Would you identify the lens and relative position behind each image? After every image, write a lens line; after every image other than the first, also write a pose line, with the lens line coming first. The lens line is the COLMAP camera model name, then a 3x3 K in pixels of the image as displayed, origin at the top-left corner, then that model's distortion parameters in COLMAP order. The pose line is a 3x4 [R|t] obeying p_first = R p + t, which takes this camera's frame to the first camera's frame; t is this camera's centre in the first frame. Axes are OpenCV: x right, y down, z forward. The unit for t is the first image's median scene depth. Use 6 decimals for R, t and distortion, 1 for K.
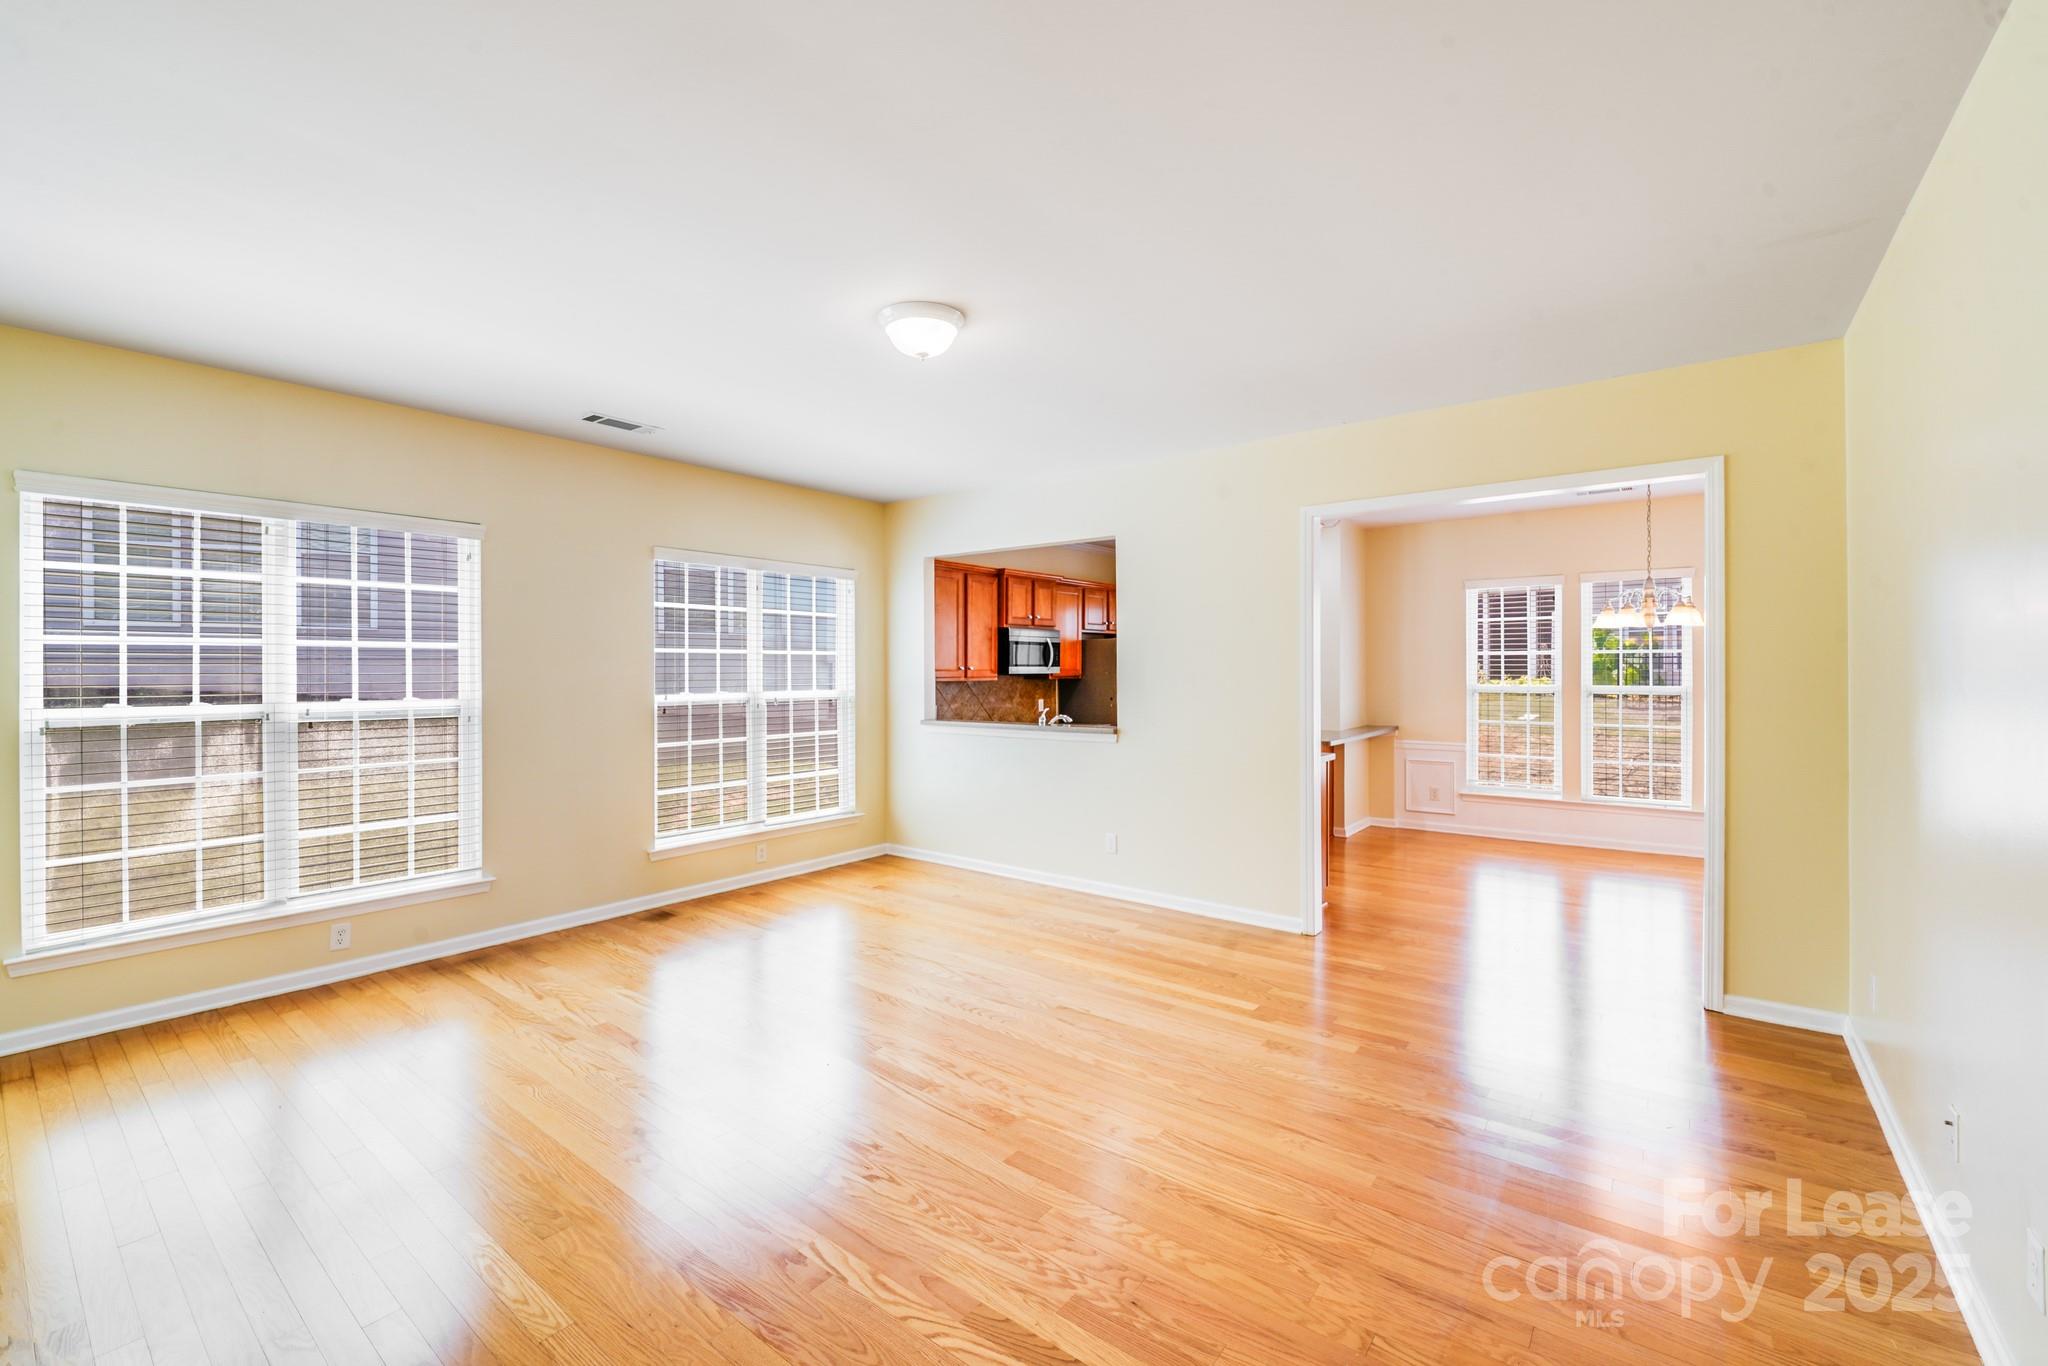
lens RADIAL K [[864.8, 0, 1004.1], [0, 864.8, 672.6], [0, 0, 1]] dist [-0.003913, -0.000315]
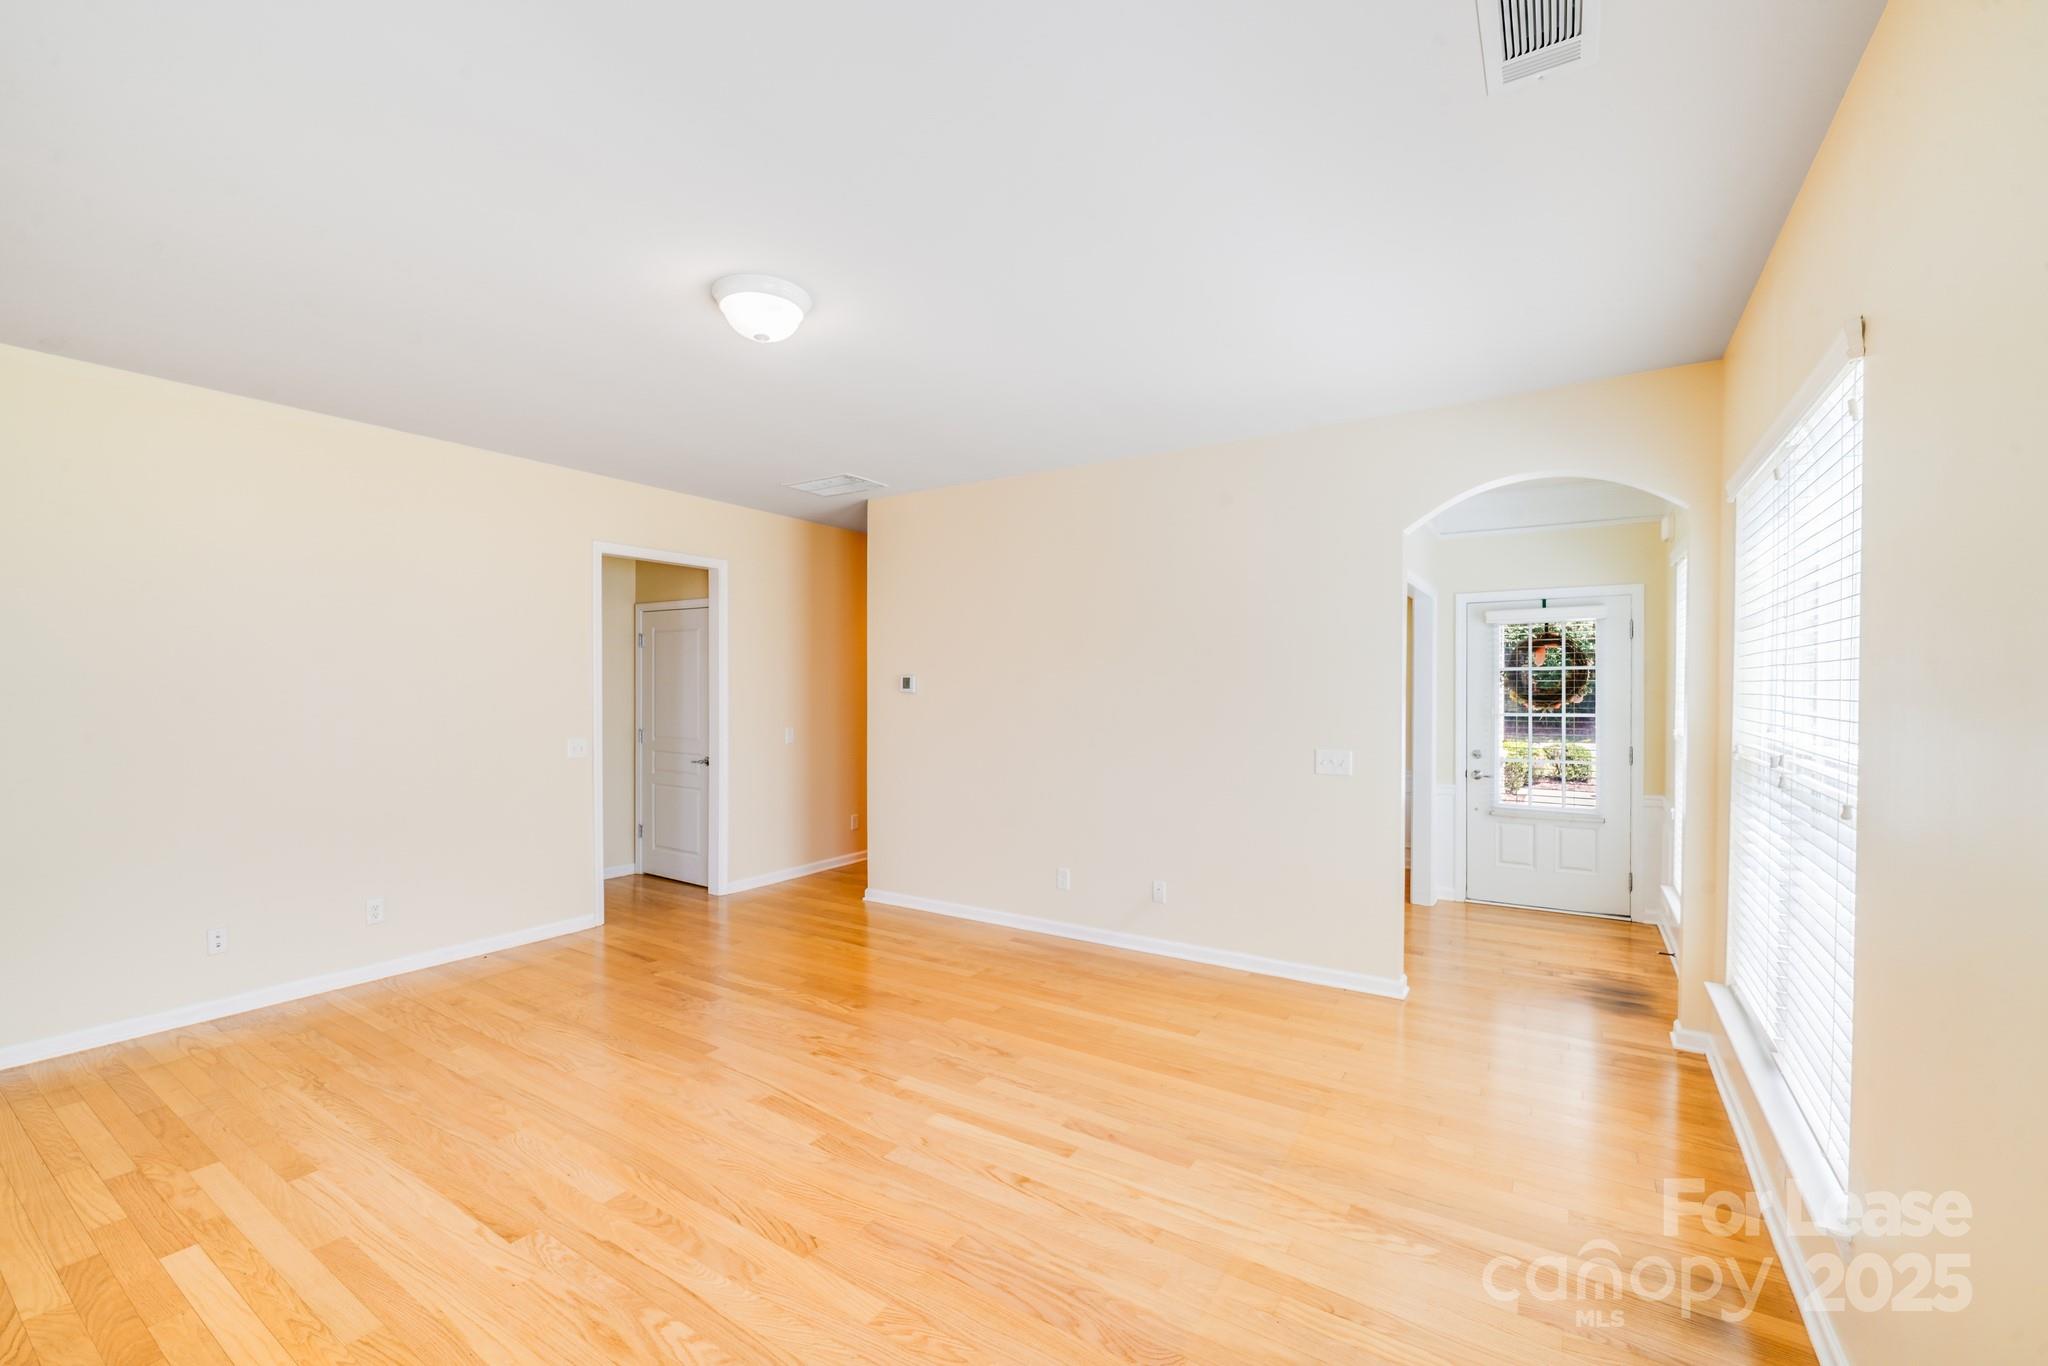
lens RADIAL K [[840.3, 0, 1018.6], [0, 840.3, 703.5], [0, 0, 1]] dist [-0.008232, -0.000323]
pose [[-0.995033, -0.001544, -0.099532, -0.124666], [-0.003938, 0.999707, 0.023866, -0.005199], [0.099466, 0.024140, -0.994748, 0.868154]]
